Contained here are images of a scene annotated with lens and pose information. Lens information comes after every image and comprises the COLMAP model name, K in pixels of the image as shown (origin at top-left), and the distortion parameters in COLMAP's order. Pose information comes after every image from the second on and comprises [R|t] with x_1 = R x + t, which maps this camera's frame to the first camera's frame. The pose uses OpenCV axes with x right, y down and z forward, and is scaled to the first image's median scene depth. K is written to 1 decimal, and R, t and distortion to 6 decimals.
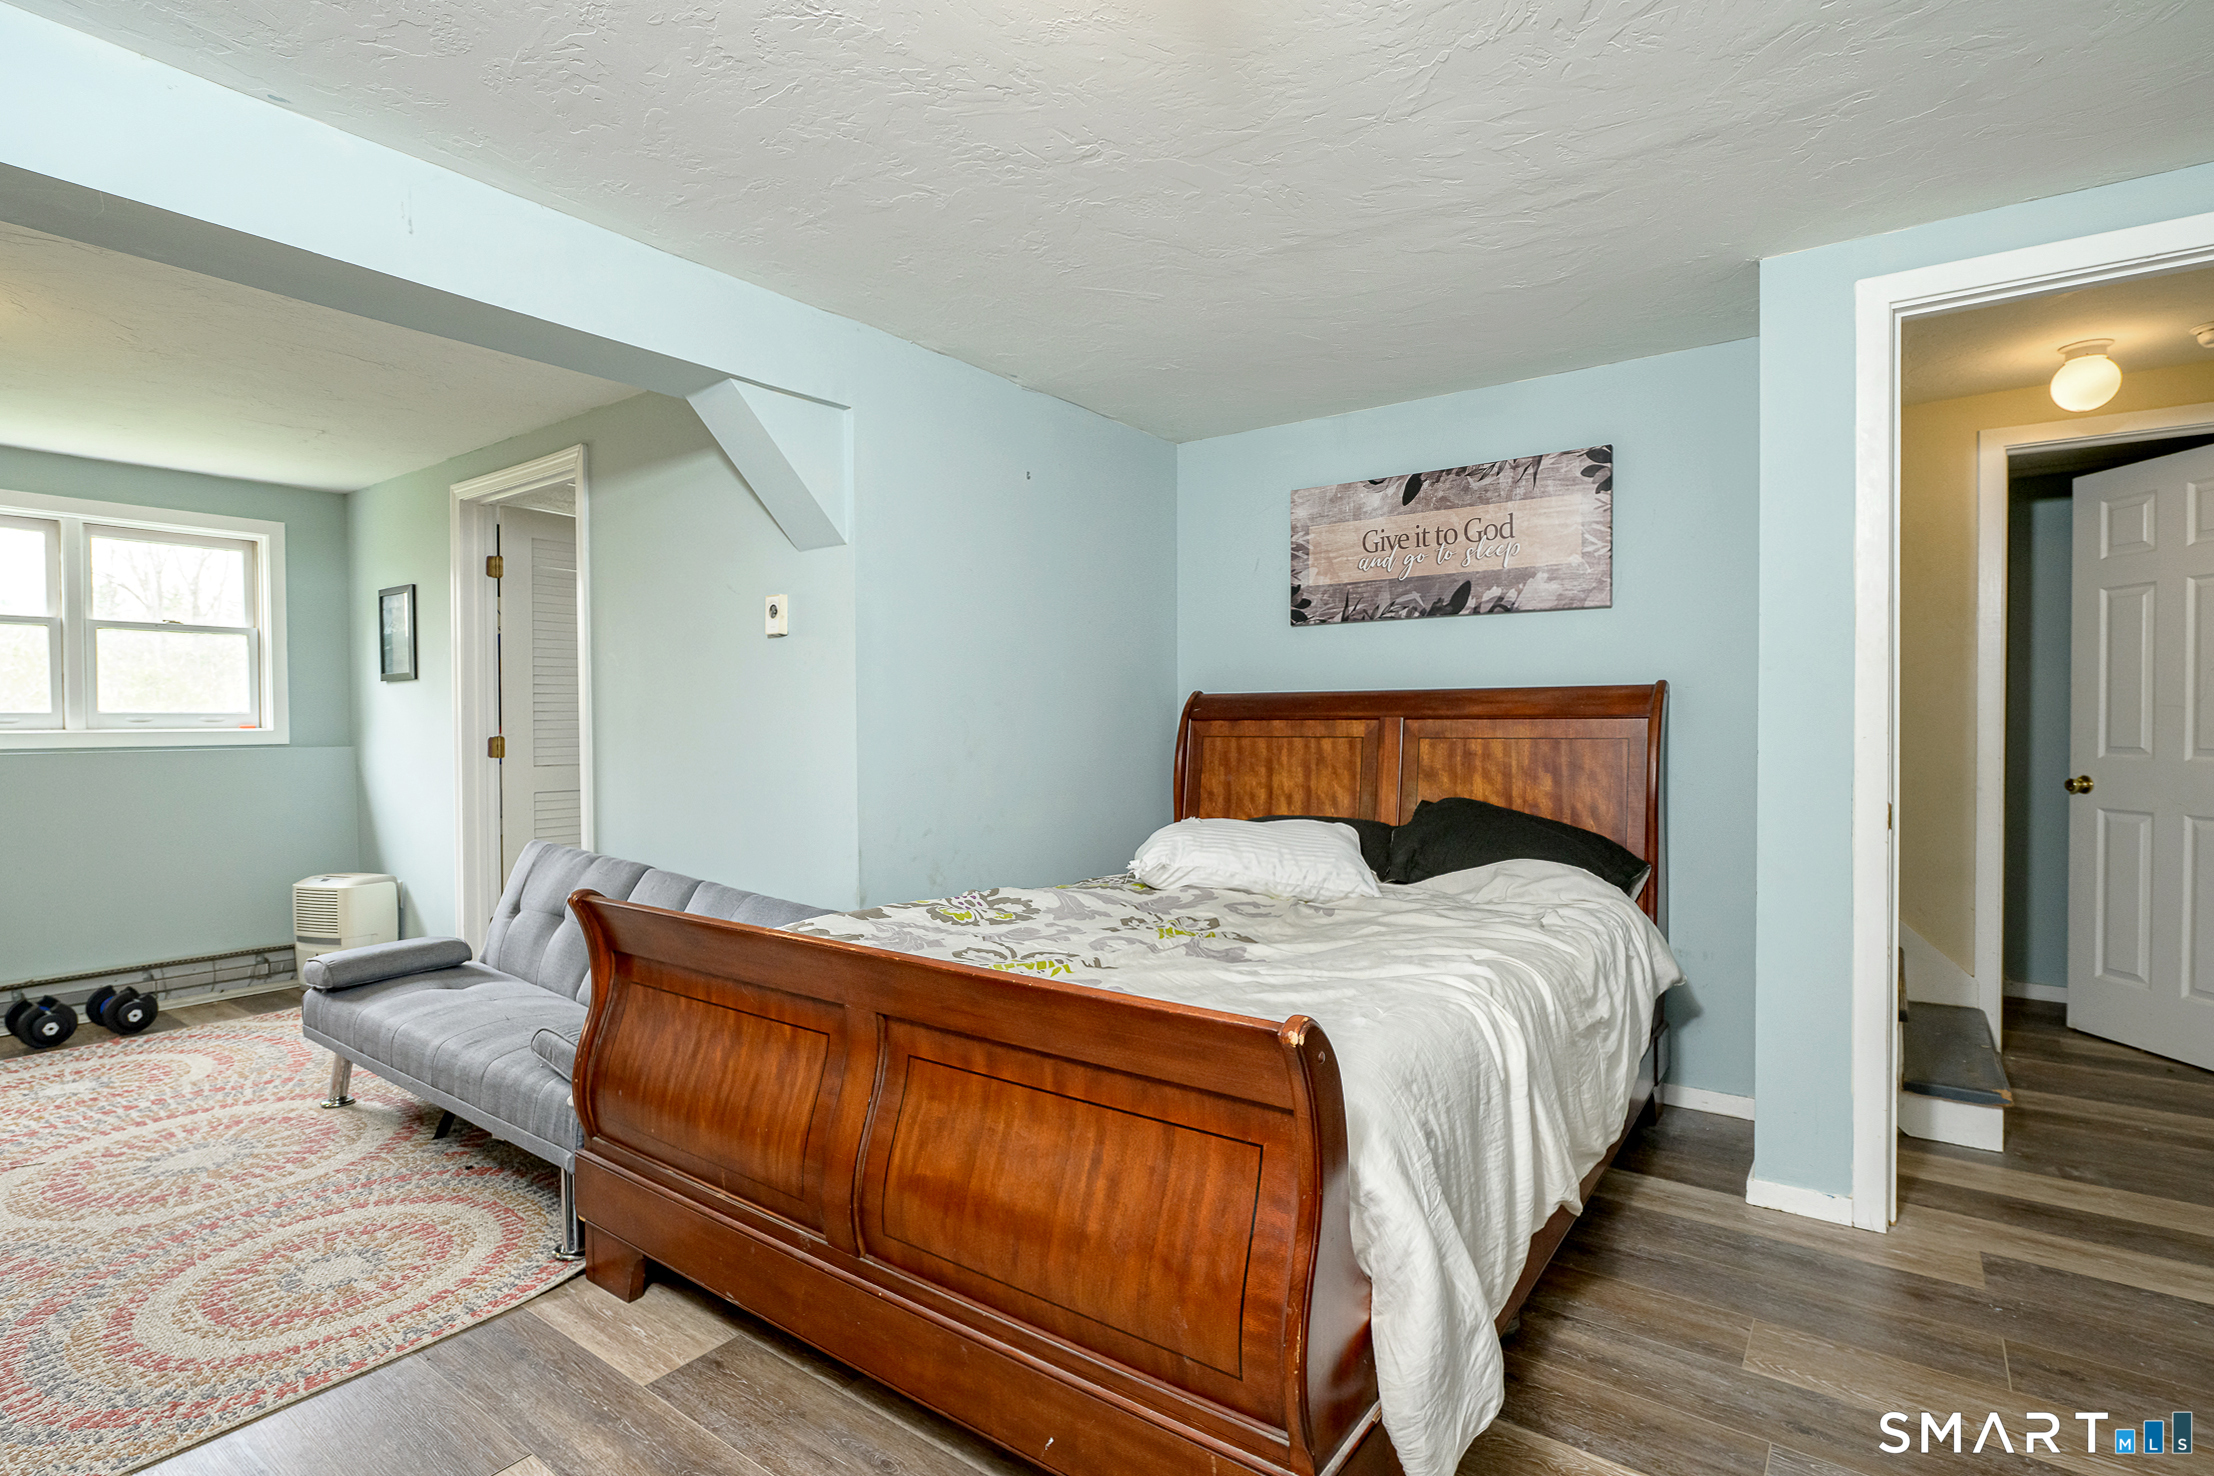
lens RADIAL K [[1059.0, 0, 1106.1], [0, 1059.0, 743.4], [0, 0, 1]] dist [-0.005981, -0.001596]
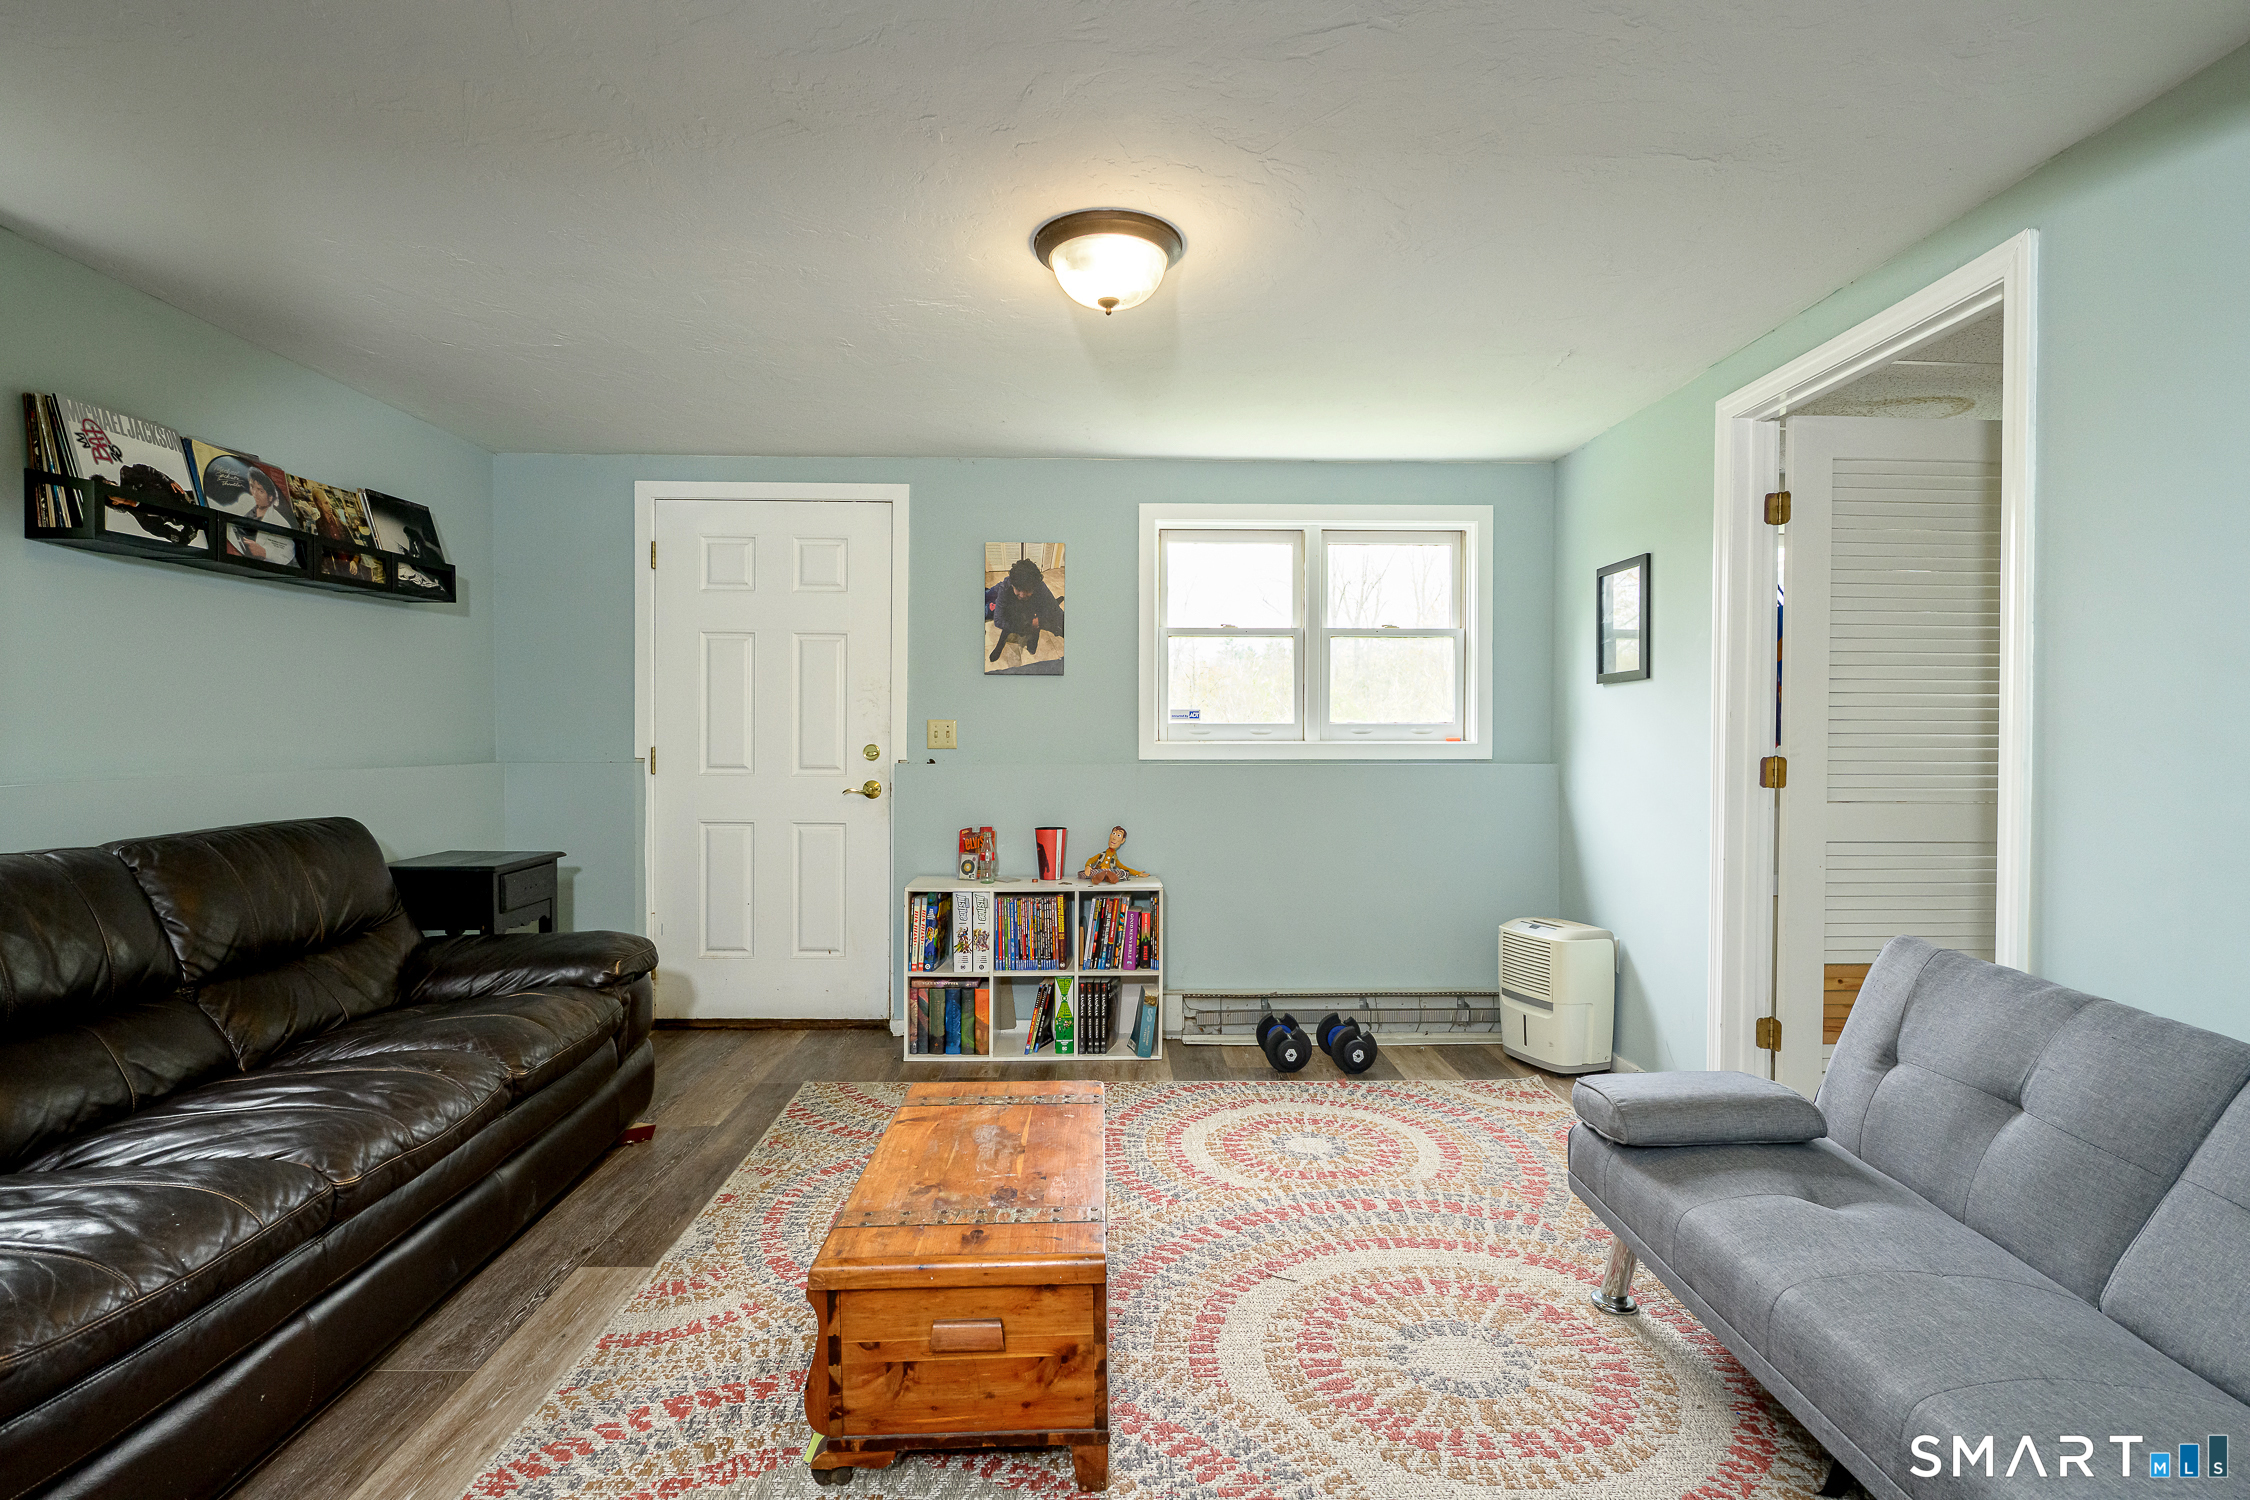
lens RADIAL K [[1071.7, 0, 1130.6], [0, 1071.7, 751.3], [0, 0, 1]] dist [-0.004514, -0.000651]
pose [[0.607747, 0.016218, -0.793965, -0.288733], [-0.019735, 0.999791, 0.005316, -0.005662], [0.793885, 0.012438, 0.607940, 0.256586]]
